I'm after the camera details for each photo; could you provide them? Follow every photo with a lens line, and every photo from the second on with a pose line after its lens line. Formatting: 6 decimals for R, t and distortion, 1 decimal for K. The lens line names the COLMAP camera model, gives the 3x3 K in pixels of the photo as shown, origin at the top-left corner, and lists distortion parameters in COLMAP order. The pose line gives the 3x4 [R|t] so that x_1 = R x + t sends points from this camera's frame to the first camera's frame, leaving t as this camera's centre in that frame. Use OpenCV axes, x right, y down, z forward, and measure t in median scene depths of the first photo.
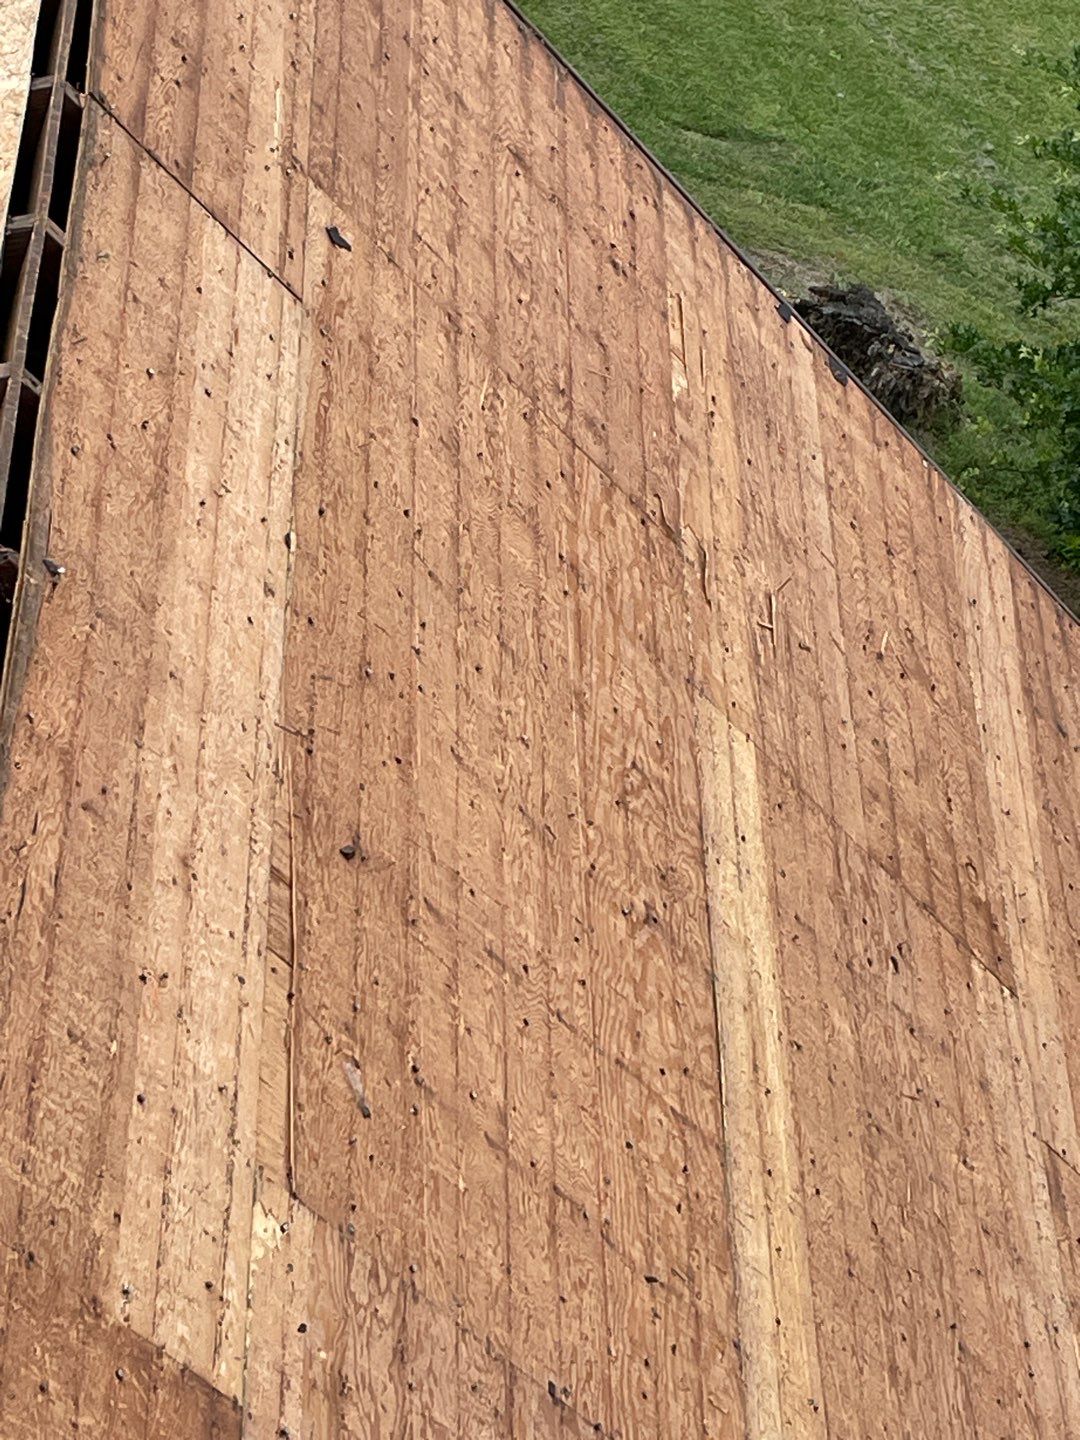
lens RADIAL K [[698.0, 0, 540.0], [0, 698.0, 720.0], [0, 0, 1]] dist [0.001826, -0.000085]
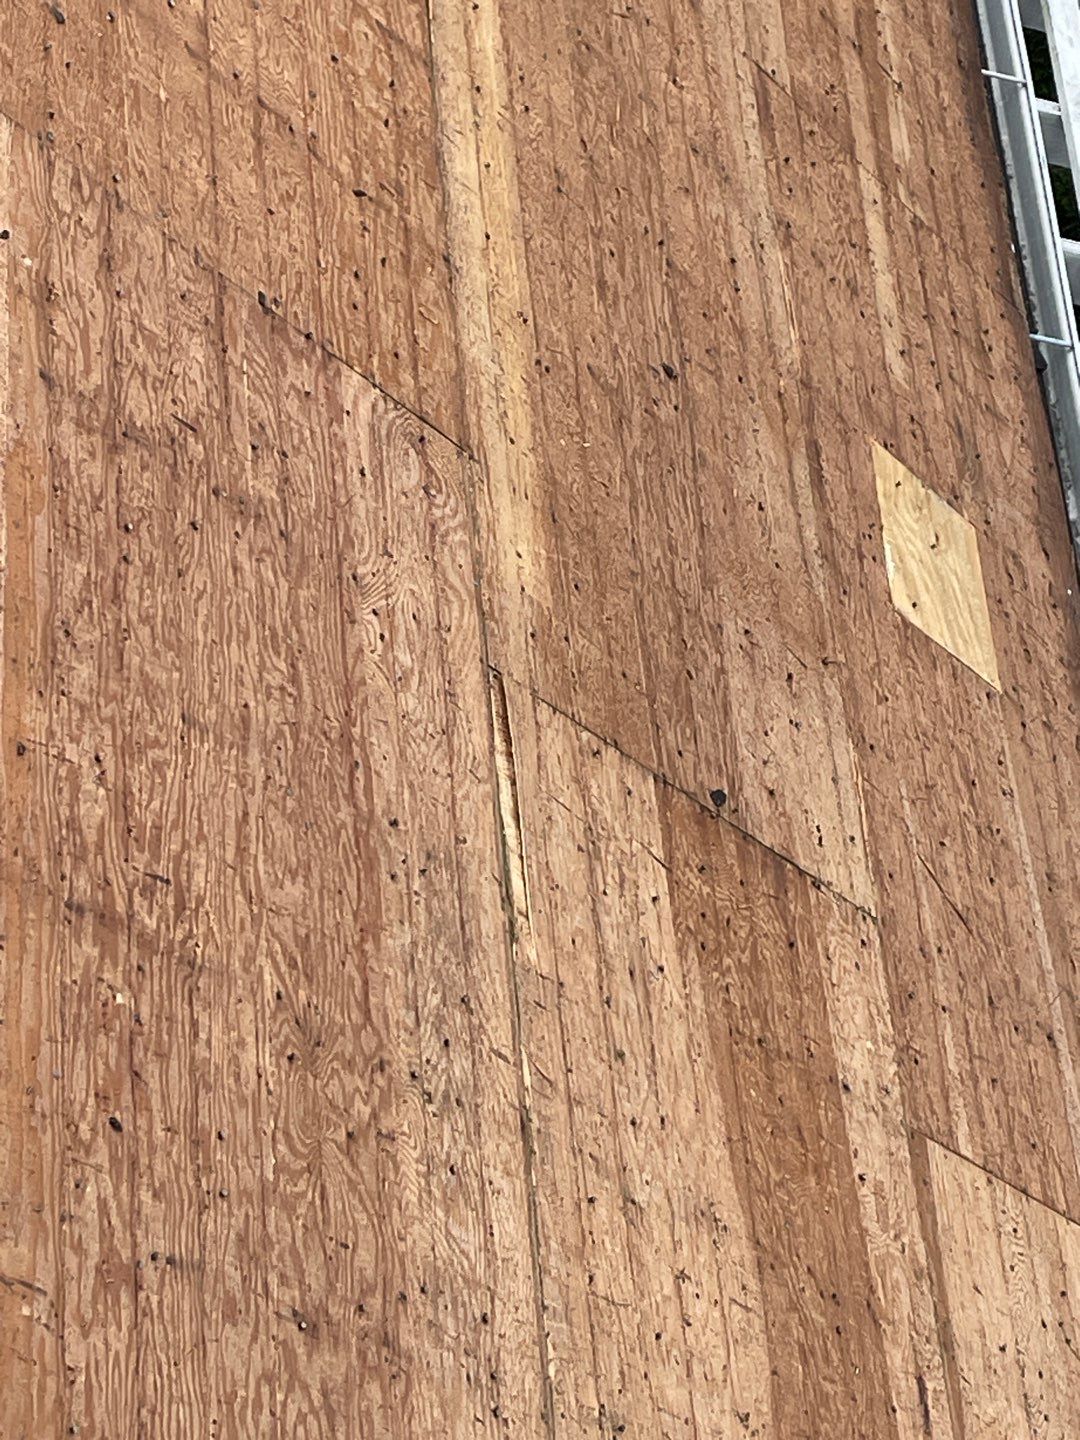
lens RADIAL K [[698.0, 0, 540.0], [0, 698.0, 720.0], [0, 0, 1]] dist [0.001826, -0.000085]
pose [[0.999579, -0.019803, 0.021219, 0.380827], [0.018355, 0.997627, 0.066356, 1.489806], [-0.022483, -0.065938, 0.997570, -0.052577]]
